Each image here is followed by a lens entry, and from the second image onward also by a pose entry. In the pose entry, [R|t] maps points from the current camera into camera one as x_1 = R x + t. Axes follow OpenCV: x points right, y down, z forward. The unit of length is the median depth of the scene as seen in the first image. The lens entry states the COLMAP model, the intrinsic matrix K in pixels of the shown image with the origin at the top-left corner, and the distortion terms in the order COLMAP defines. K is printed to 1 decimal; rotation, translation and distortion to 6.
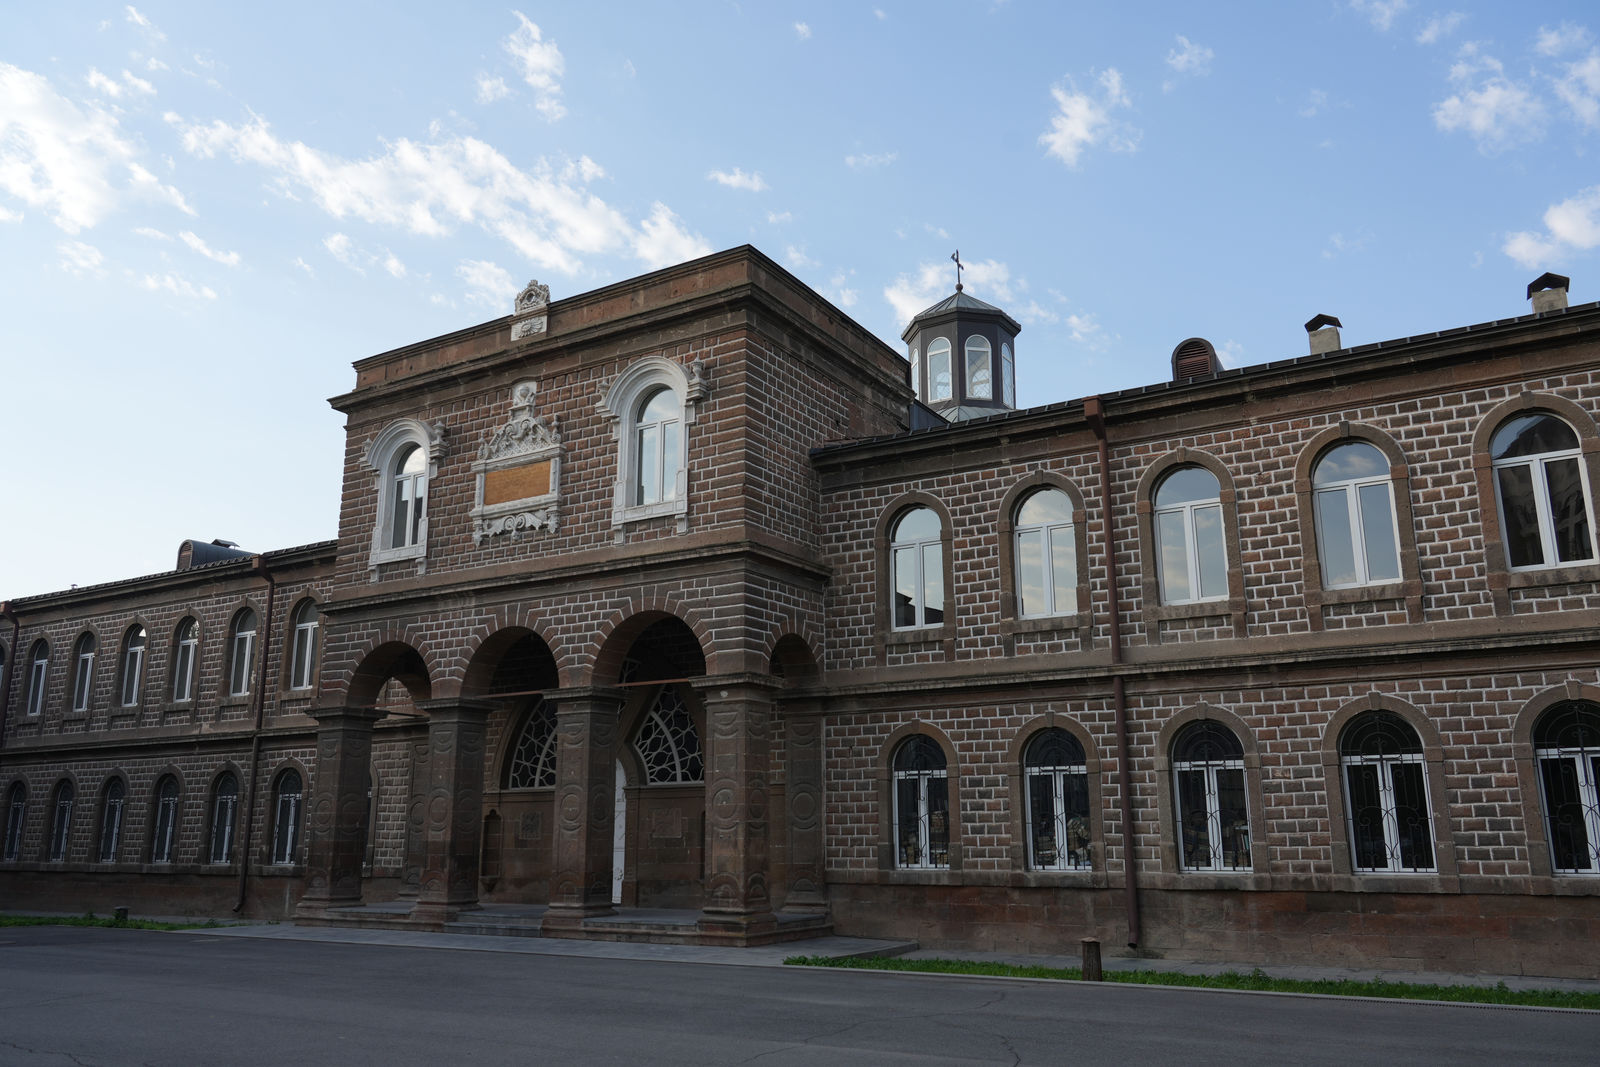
lens RADIAL K [[1234.4, 0, 799.2], [0, 1234.4, 535.6], [0, 0, 1]] dist [0.007703, 0.000686]
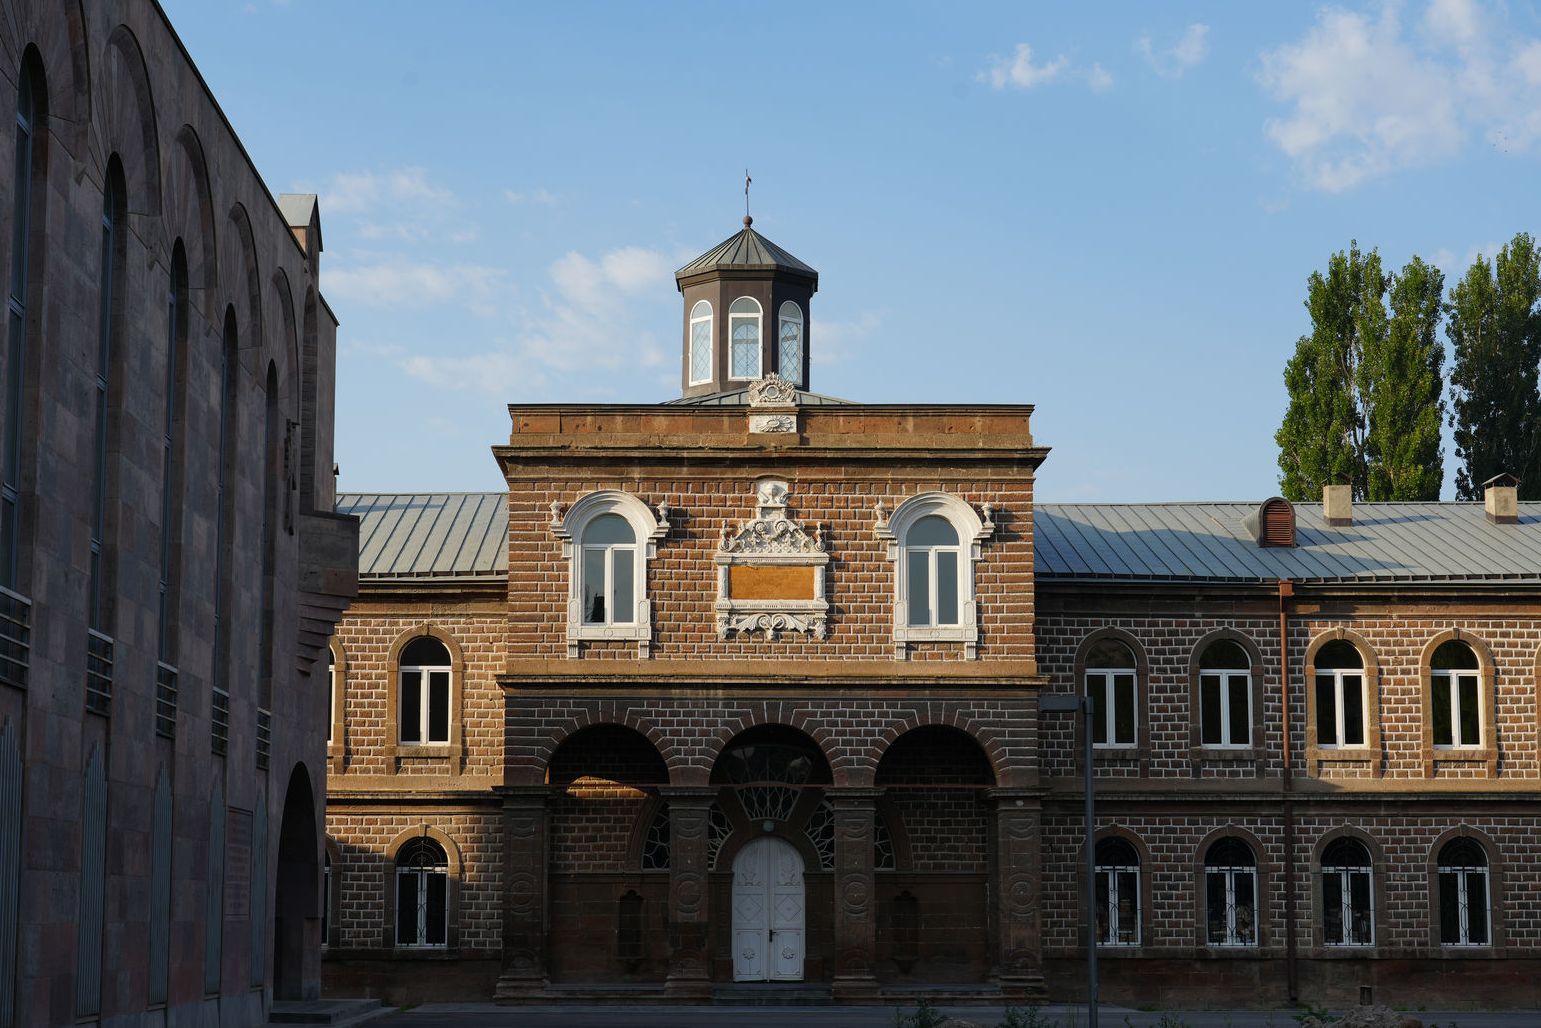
lens RADIAL K [[2740.1, 0, 770.8], [0, 2740.1, 514.2], [0, 0, 1]] dist [0.035717, 0.000000]
pose [[0.845682, 0.080319, 0.527608, -1.667968], [-0.130792, 0.989654, 0.058984, -0.270855], [-0.517412, -0.118889, 0.847438, -1.083321]]
